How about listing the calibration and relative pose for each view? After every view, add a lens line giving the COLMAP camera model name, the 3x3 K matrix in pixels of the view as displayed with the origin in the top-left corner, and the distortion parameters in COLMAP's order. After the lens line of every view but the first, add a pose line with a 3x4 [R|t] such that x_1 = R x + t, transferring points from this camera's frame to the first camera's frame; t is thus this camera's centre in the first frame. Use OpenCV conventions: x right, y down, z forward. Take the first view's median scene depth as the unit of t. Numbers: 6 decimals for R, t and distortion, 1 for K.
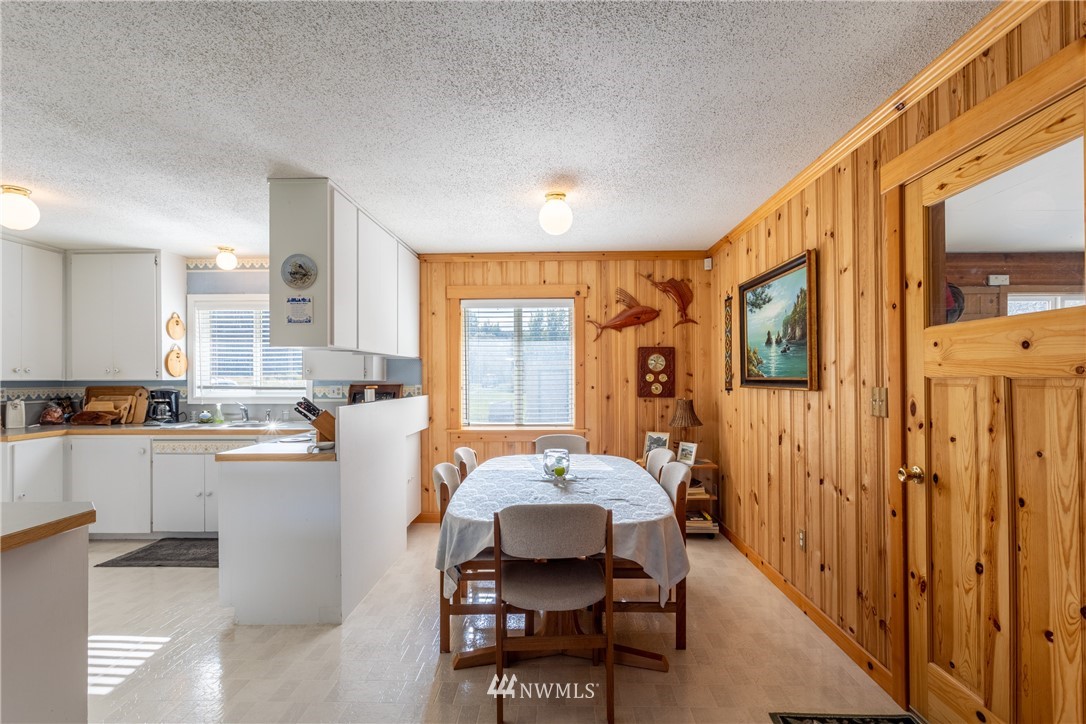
lens RADIAL K [[538.9, 0, 541.4], [0, 538.9, 367.6], [0, 0, 1]] dist [-0.005109, 0.000560]
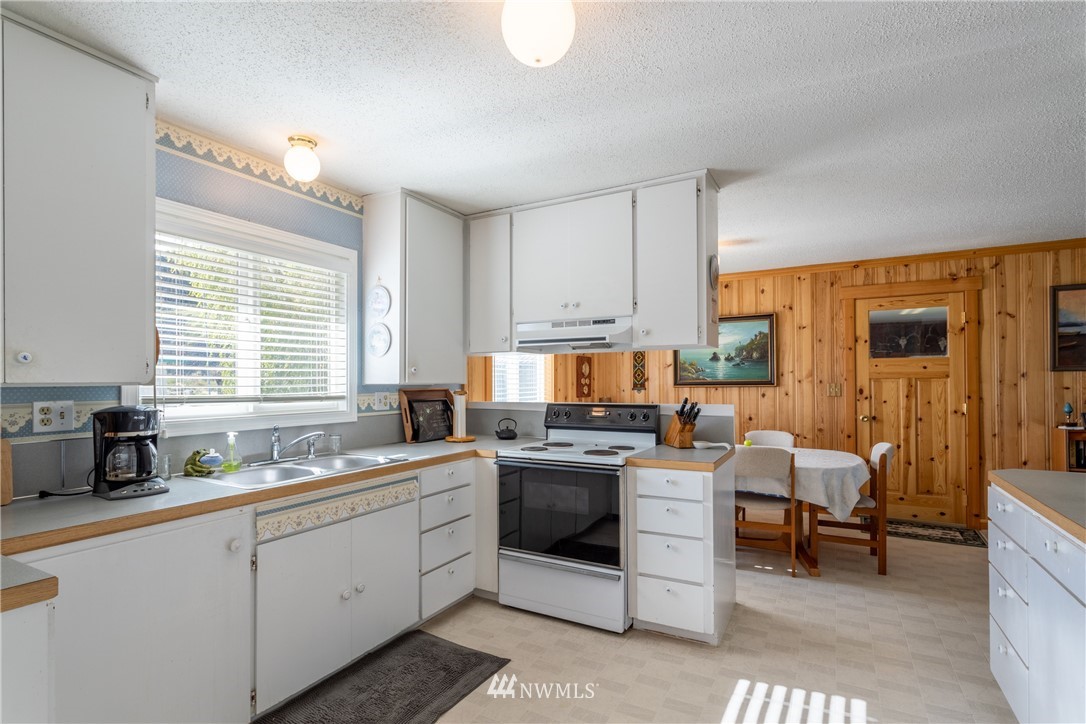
lens RADIAL K [[538.9, 0, 541.2], [0, 538.9, 368.0], [0, 0, 1]] dist [-0.005109, 0.000560]
pose [[0.450430, 0.021201, 0.892560, -1.671506], [-0.009489, 0.999775, -0.018959, 0.023349], [-0.892761, 0.000070, 0.450530, 0.925538]]
